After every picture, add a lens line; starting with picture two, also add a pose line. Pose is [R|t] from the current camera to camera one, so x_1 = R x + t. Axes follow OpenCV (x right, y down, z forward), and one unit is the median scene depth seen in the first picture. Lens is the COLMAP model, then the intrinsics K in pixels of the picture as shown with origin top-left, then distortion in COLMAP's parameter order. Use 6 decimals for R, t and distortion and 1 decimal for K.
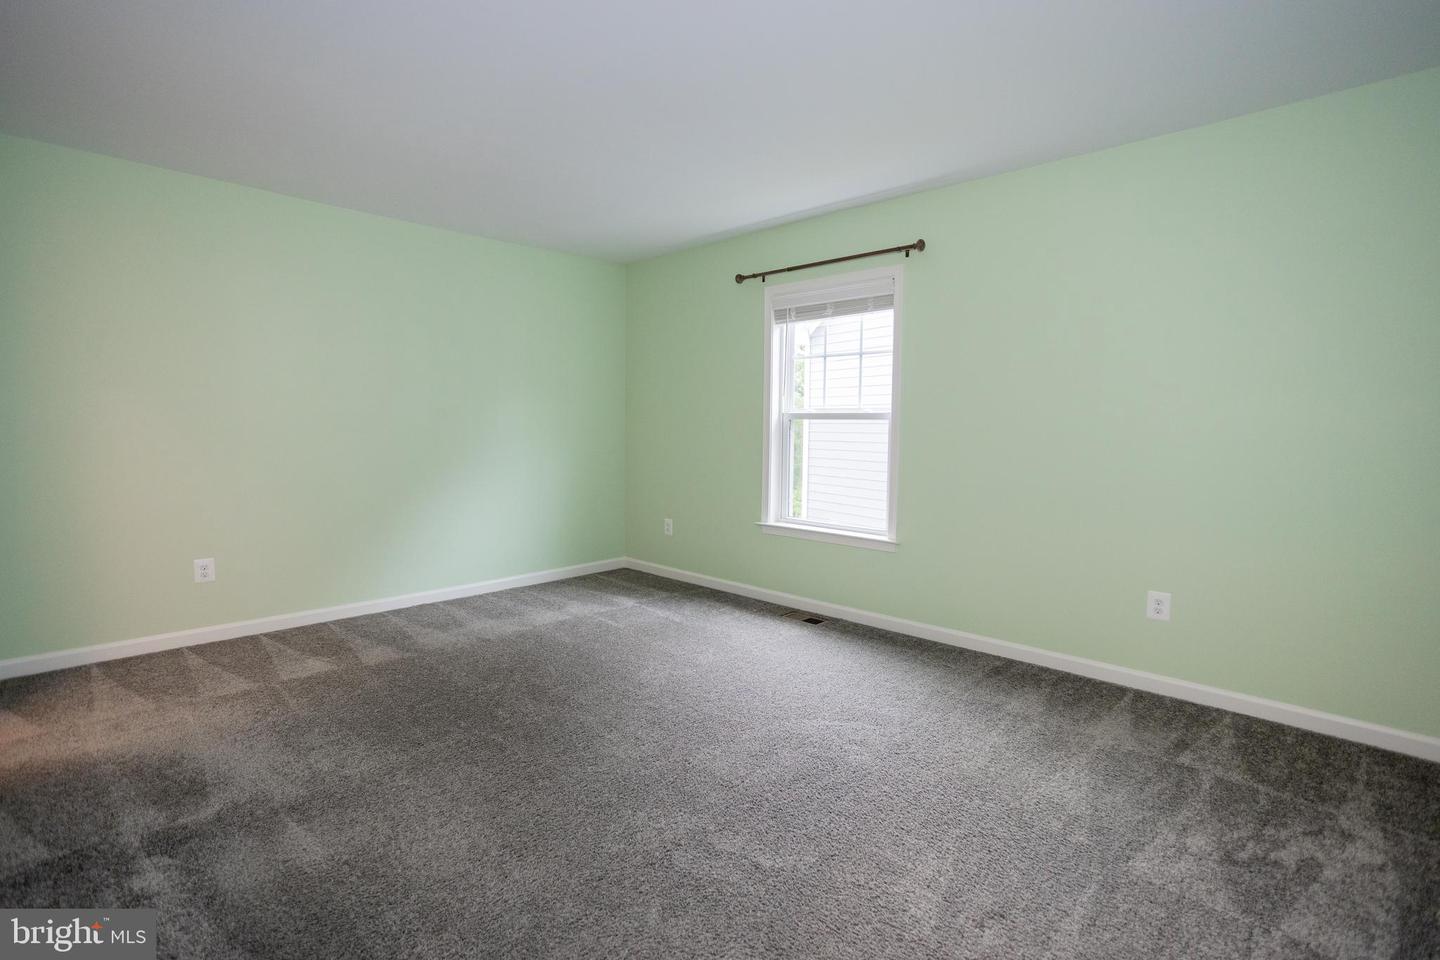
lens RADIAL K [[701.5, 0, 716.9], [0, 701.5, 476.7], [0, 0, 1]] dist [-0.047246, 0.031357]
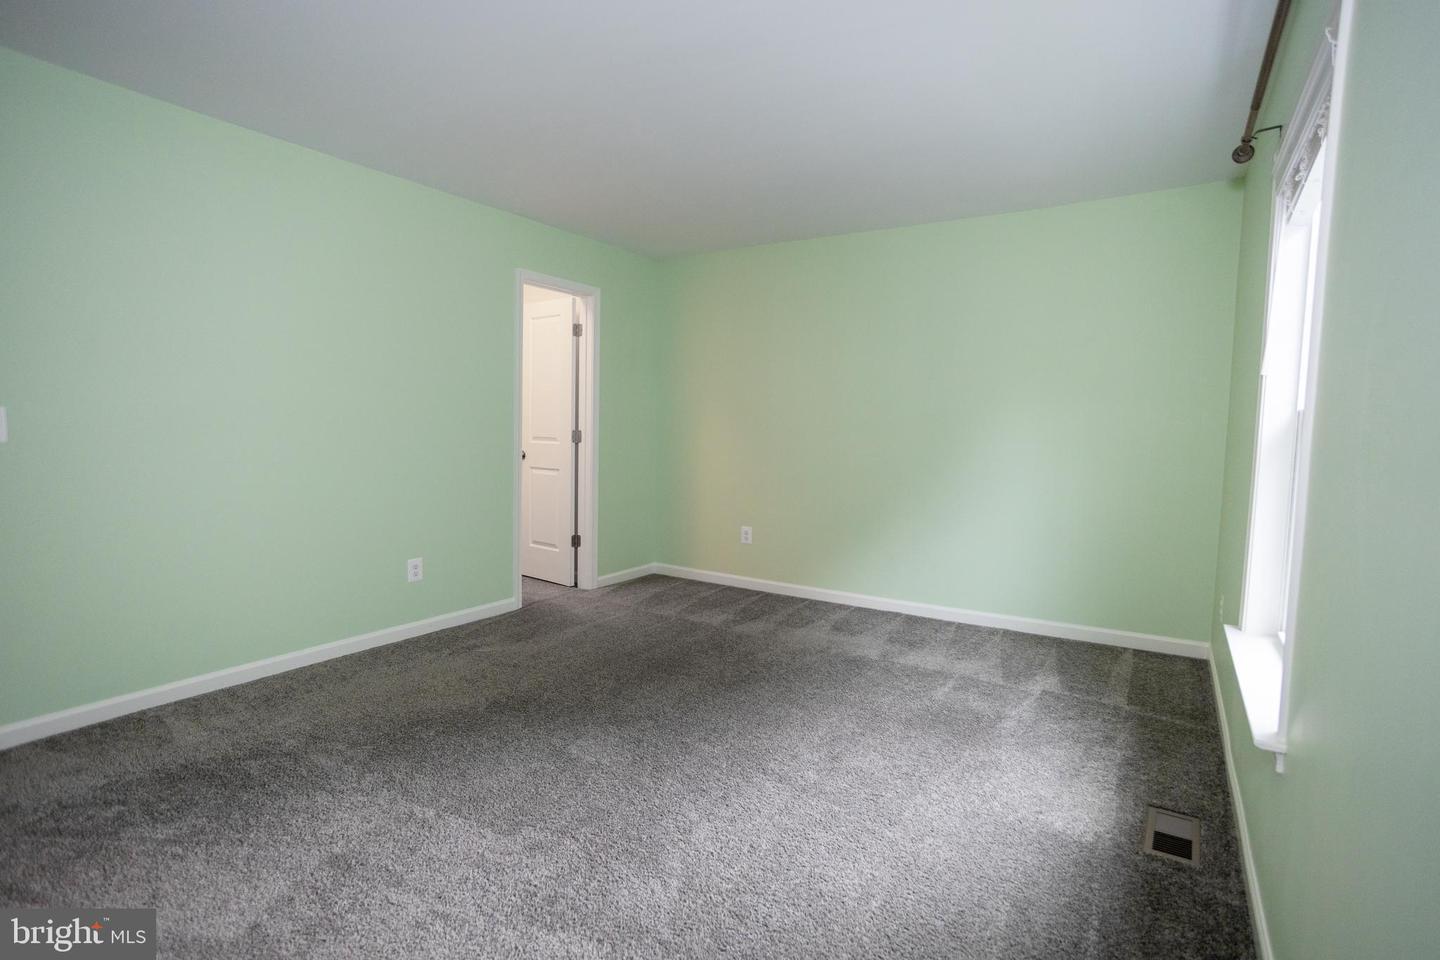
lens RADIAL K [[701.5, 0, 716.9], [0, 701.5, 476.7], [0, 0, 1]] dist [-0.047246, 0.031357]
pose [[0.191402, 0.062882, -0.979495, 0.525324], [-0.089350, 0.994918, 0.046412, -0.031968], [0.977436, 0.078634, 0.196047, 0.607107]]
